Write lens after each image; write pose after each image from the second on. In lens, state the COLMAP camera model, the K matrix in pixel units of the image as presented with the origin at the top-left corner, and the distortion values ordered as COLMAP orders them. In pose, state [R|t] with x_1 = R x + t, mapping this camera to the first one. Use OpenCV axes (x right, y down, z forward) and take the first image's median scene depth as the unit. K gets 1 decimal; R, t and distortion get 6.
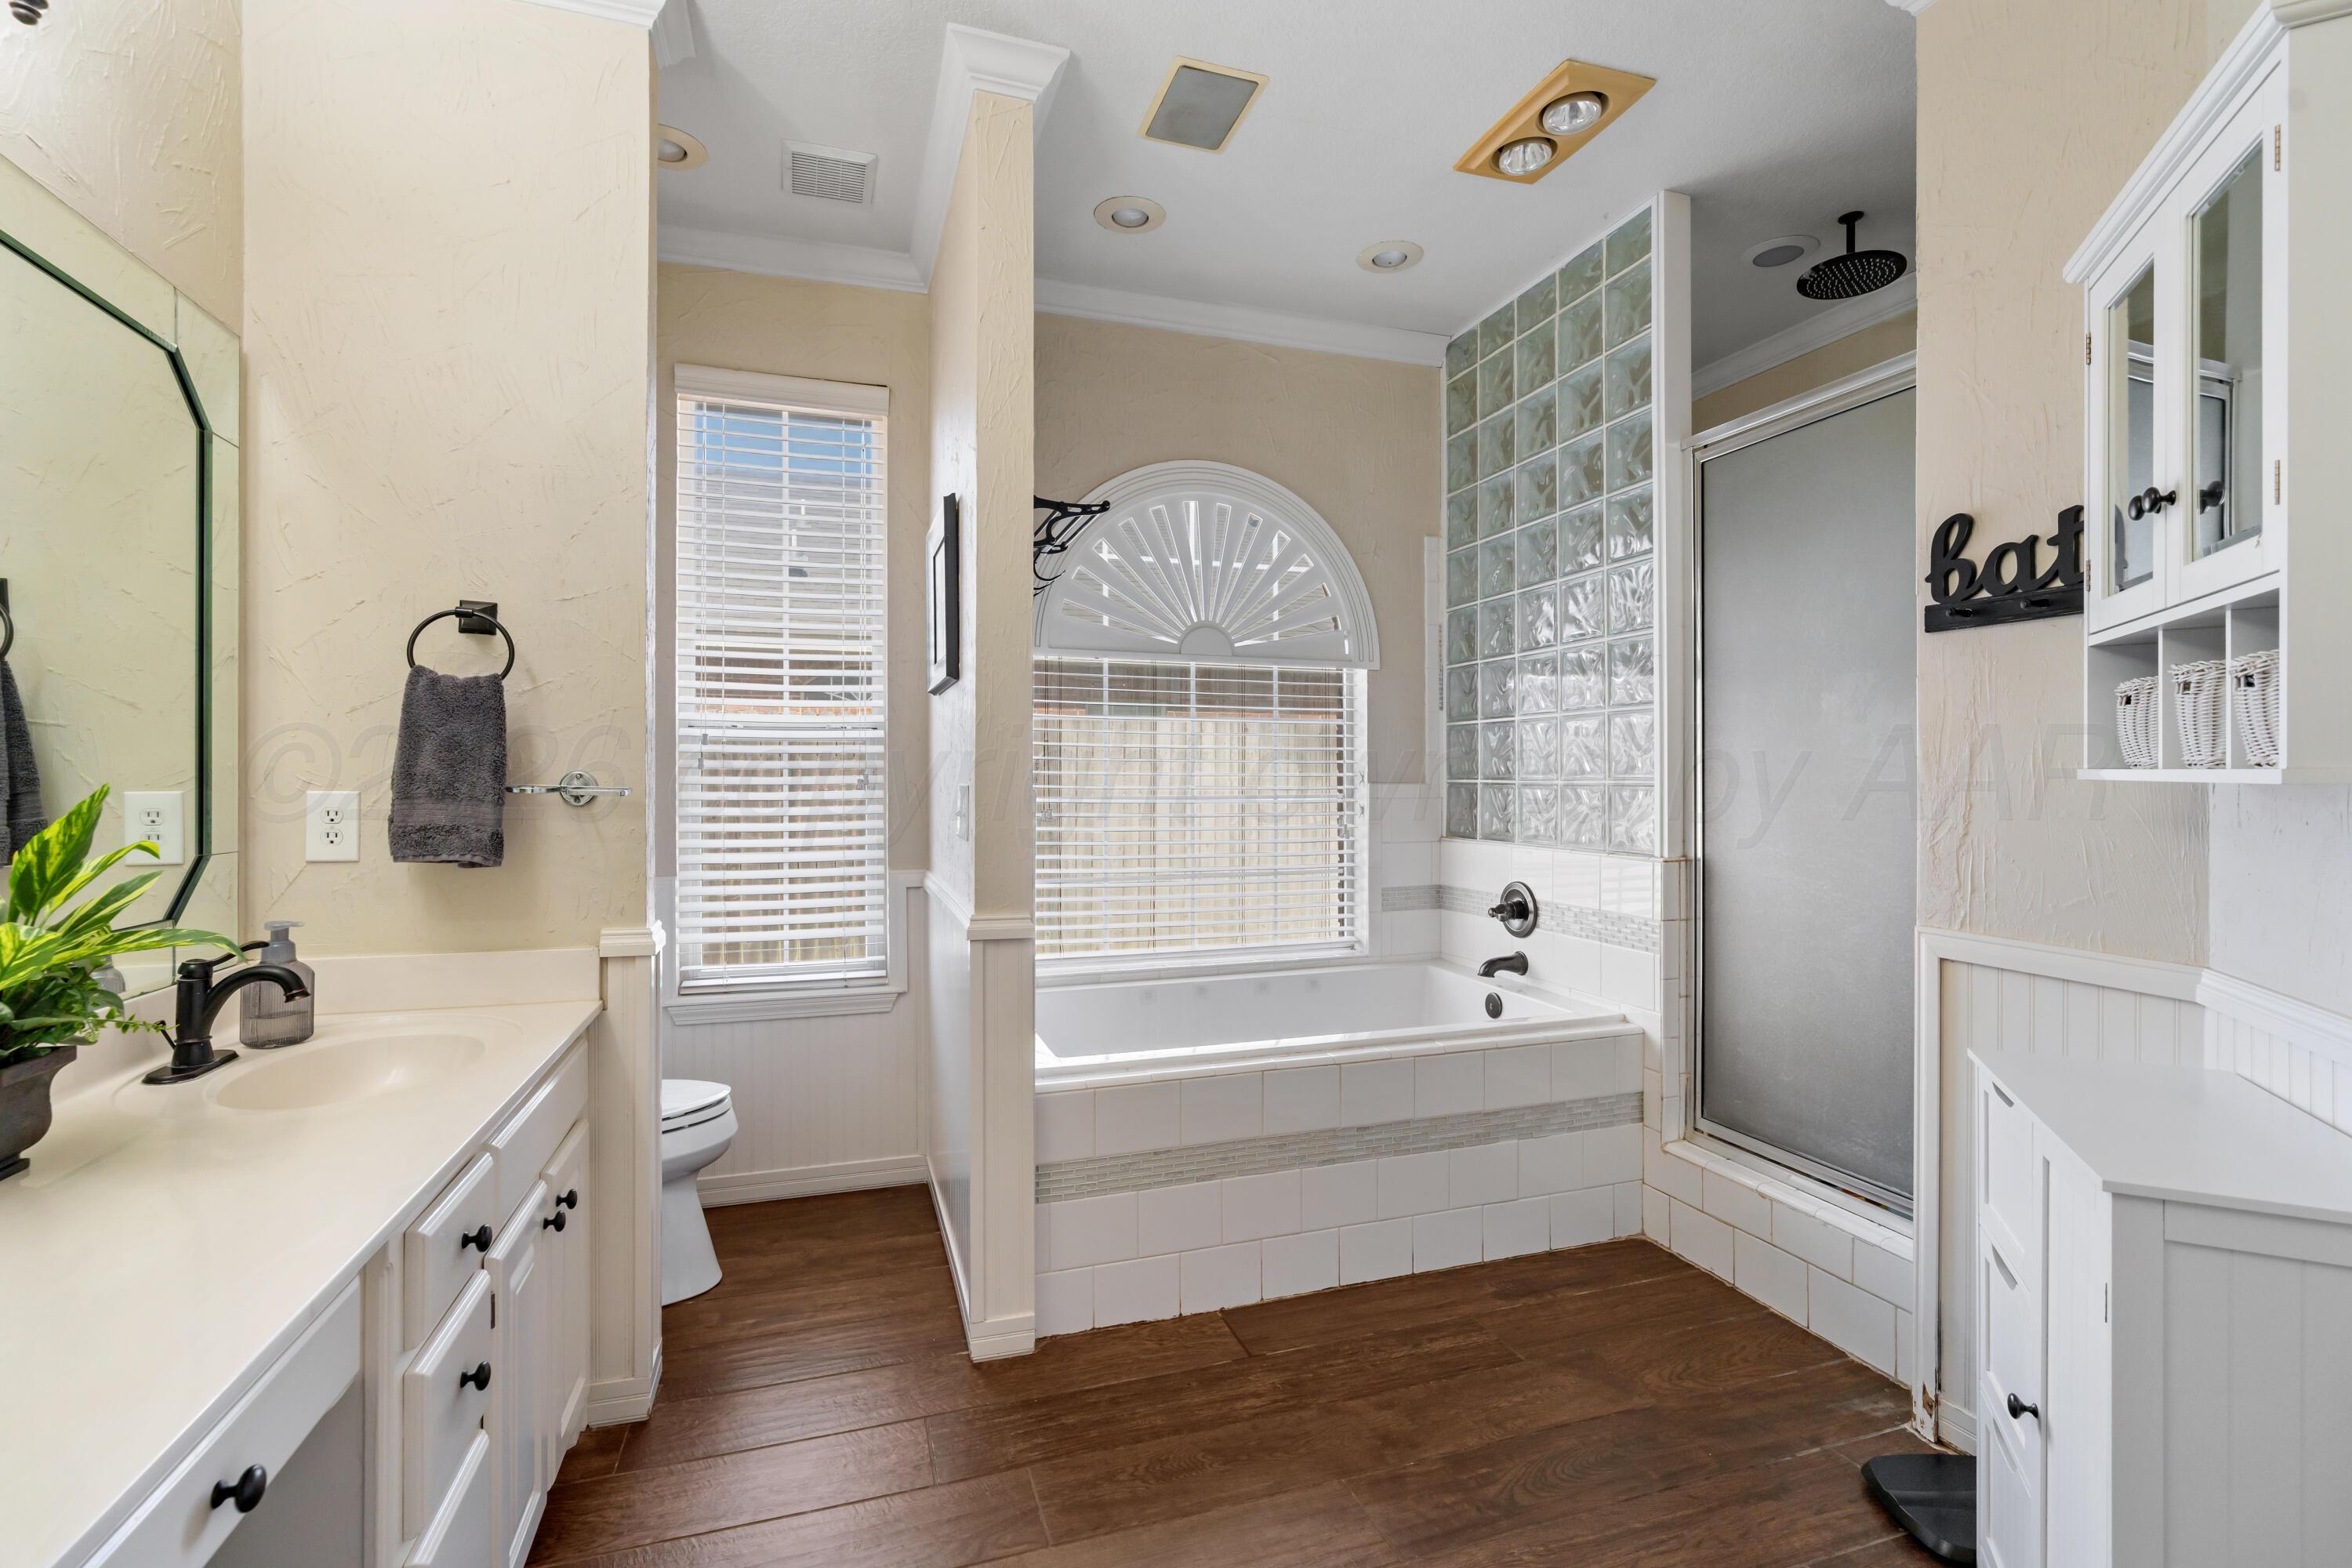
lens RADIAL K [[1064.8, 0, 1176.8], [0, 1064.8, 779.5], [0, 0, 1]] dist [-0.008250, 0.001970]
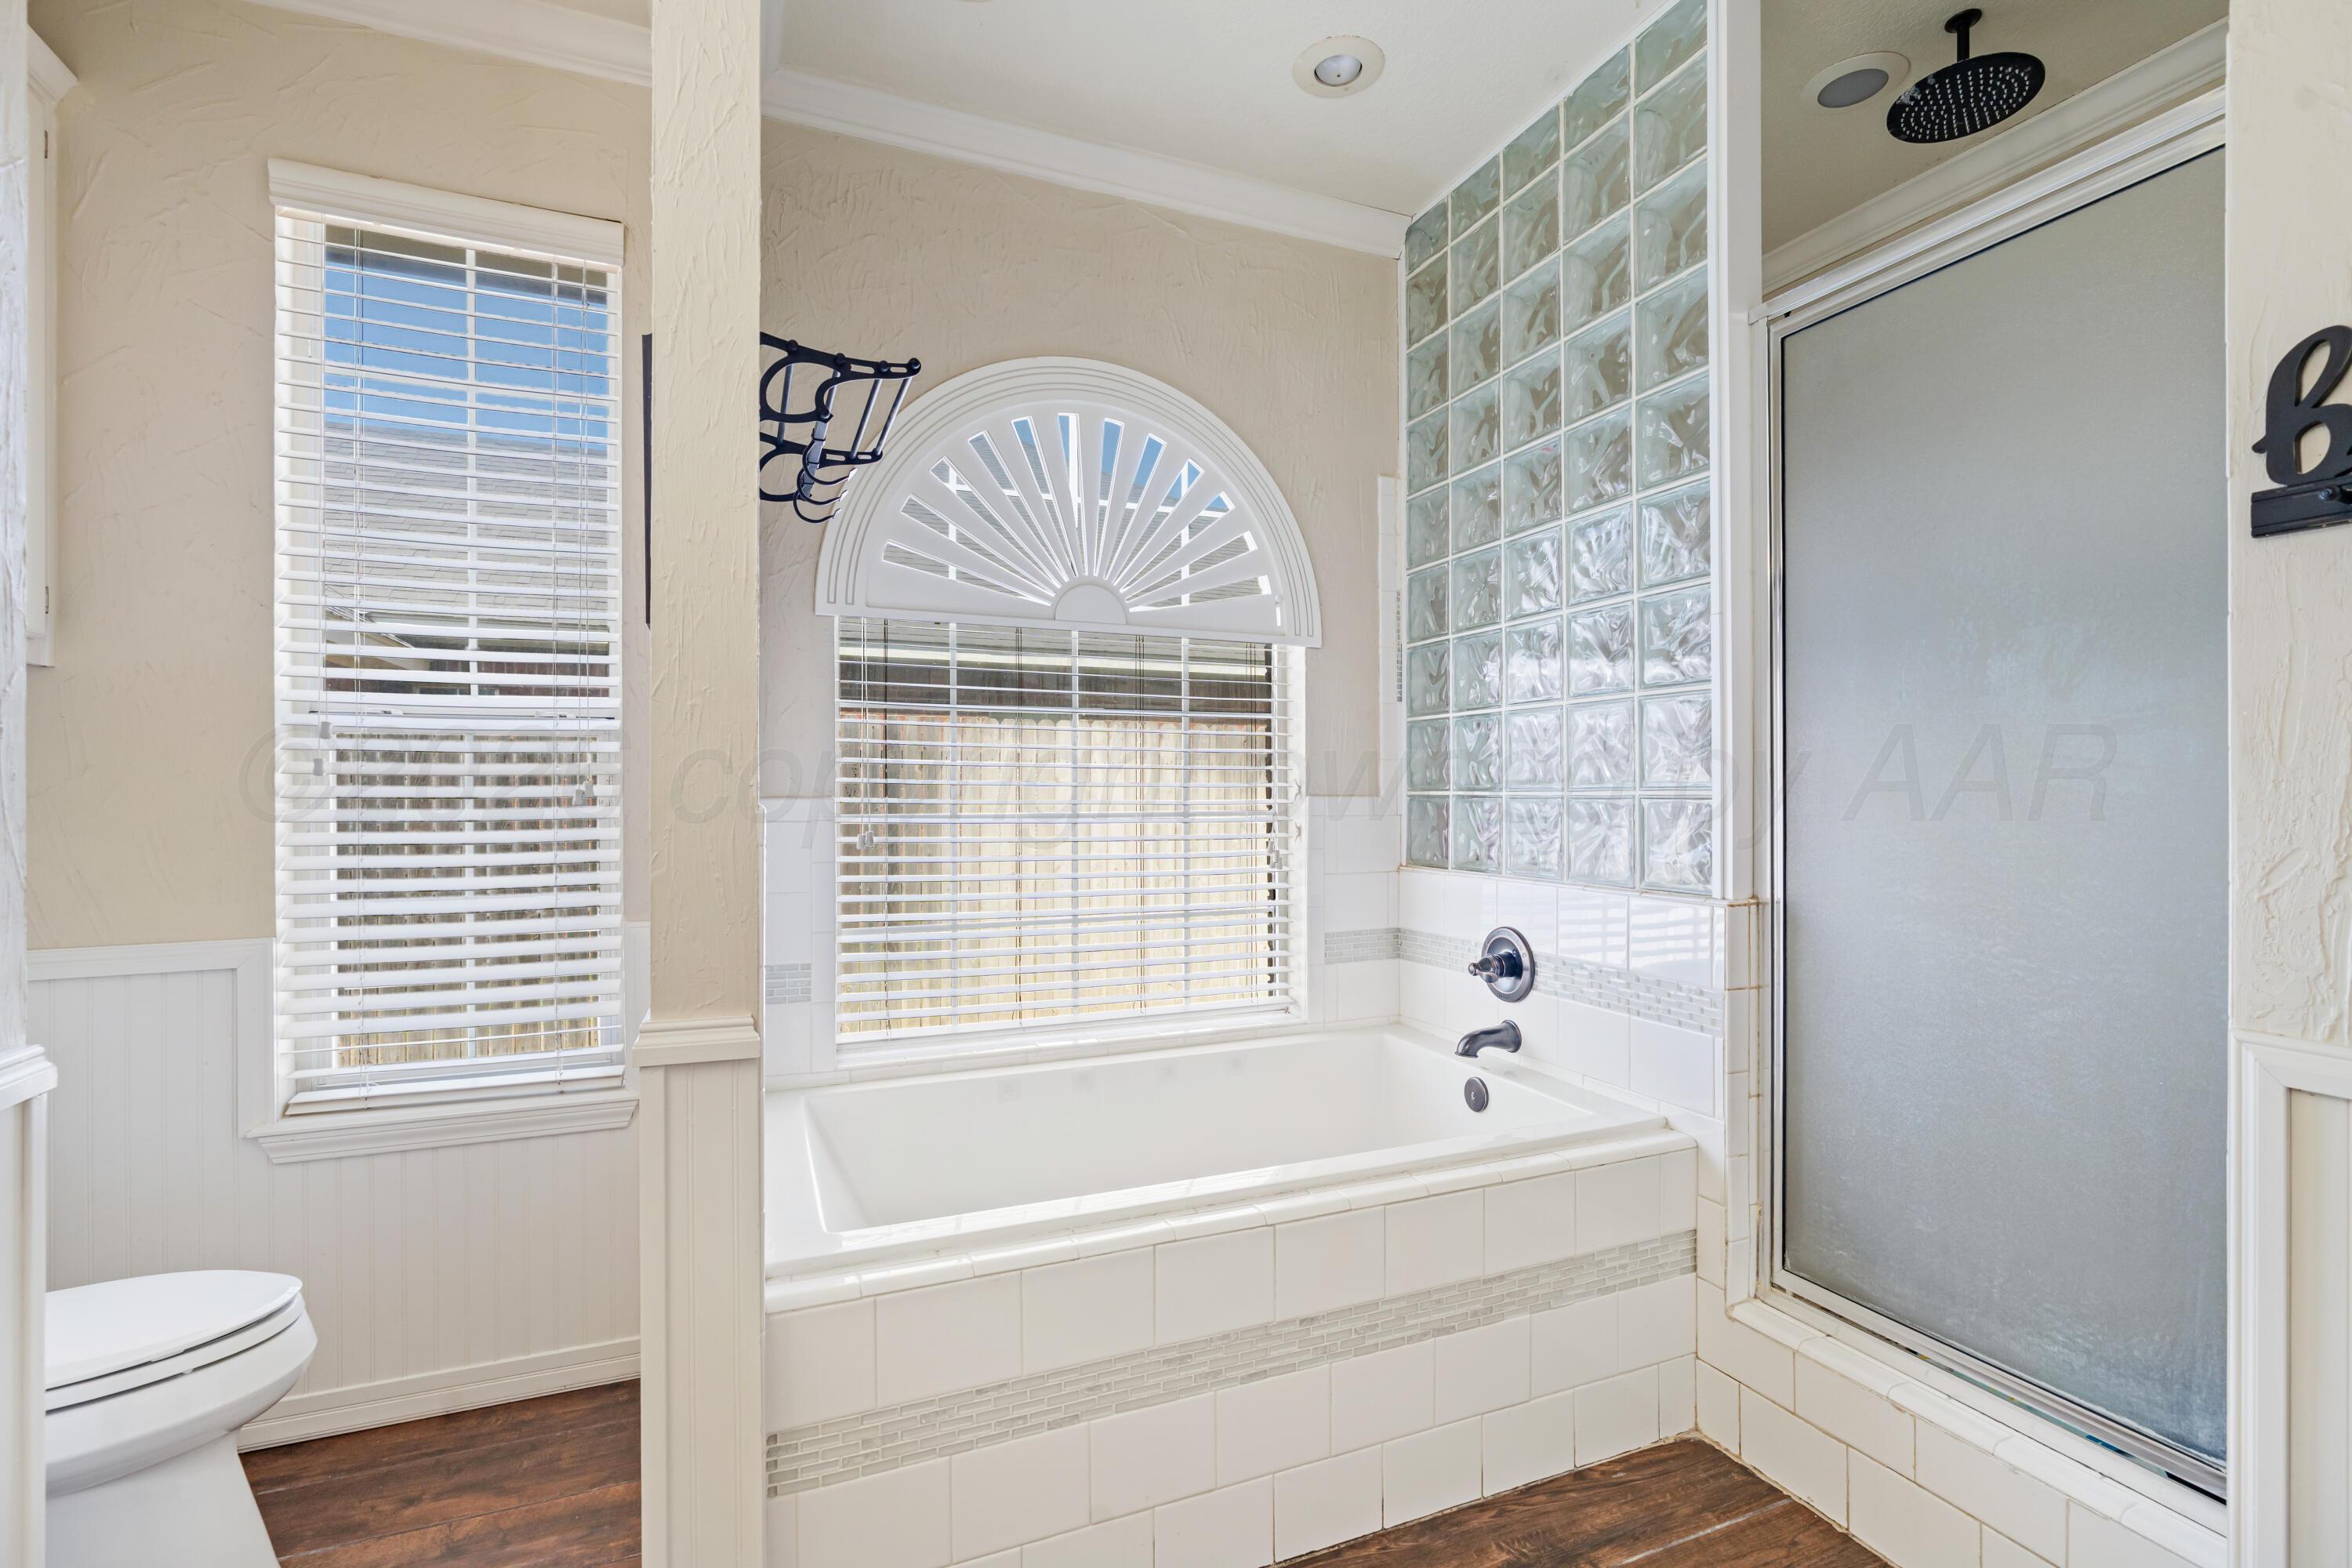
lens RADIAL K [[1064.8, 0, 1175.9], [0, 1064.8, 792.7], [0, 0, 1]] dist [-0.008250, 0.001970]
pose [[0.997635, -0.001116, 0.068732, 0.041539], [0.001325, 0.999995, -0.002990, 0.003663], [-0.068729, 0.003074, 0.997631, 0.300369]]
